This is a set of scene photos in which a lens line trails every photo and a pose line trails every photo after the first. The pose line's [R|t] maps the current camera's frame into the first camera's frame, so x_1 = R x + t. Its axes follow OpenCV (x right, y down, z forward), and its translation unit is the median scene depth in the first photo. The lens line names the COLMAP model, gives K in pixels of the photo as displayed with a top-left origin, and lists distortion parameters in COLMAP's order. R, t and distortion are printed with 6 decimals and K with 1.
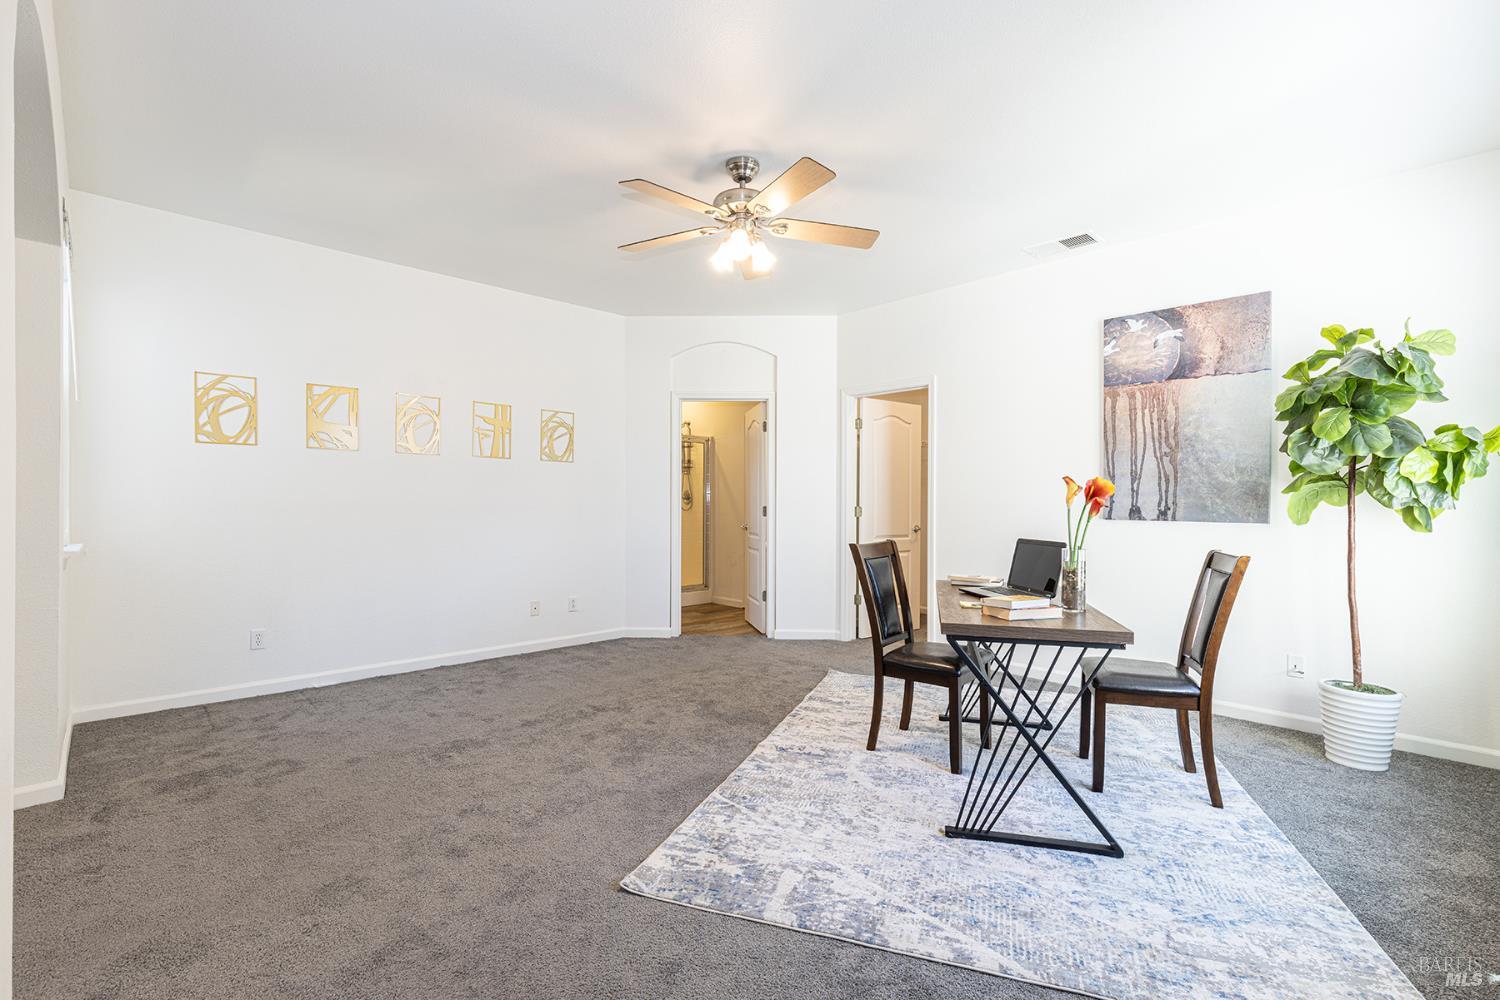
lens RADIAL K [[691.1, 0, 751.4], [0, 691.1, 508.6], [0, 0, 1]] dist [0.002423, -0.000113]
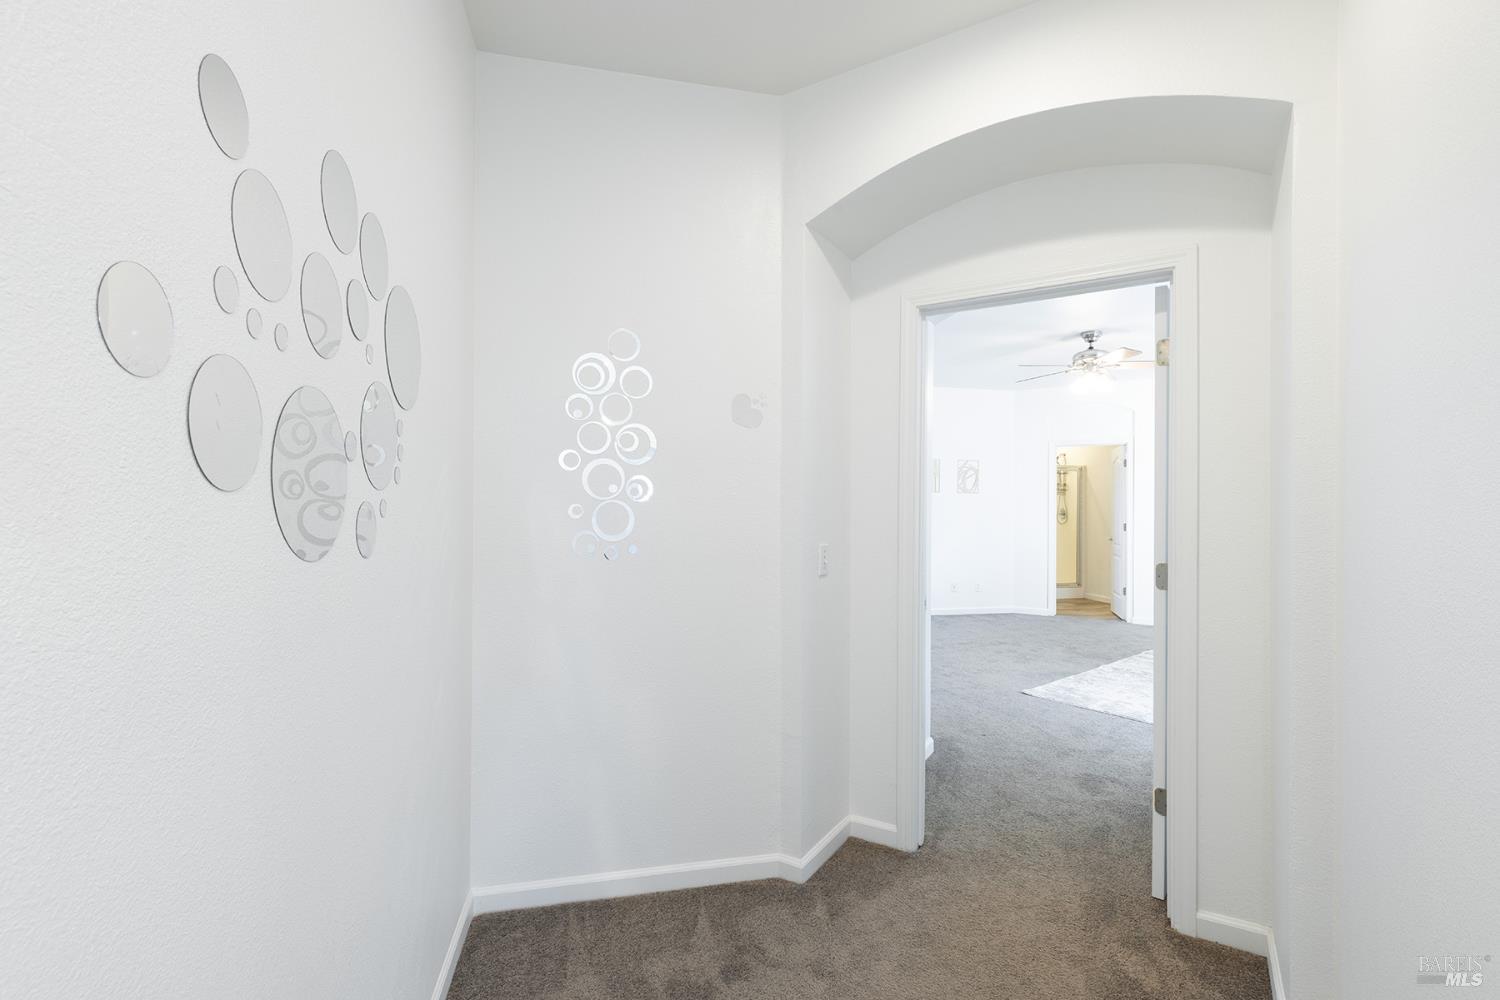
lens RADIAL K [[691.1, 0, 758.3], [0, 691.1, 514.3], [0, 0, 1]] dist [0.002423, -0.000113]
pose [[0.869969, 0.004721, -0.493084, 0.066145], [-0.004820, 0.999988, 0.001071, -0.019364], [0.493083, 0.001445, 0.869981, -0.530725]]
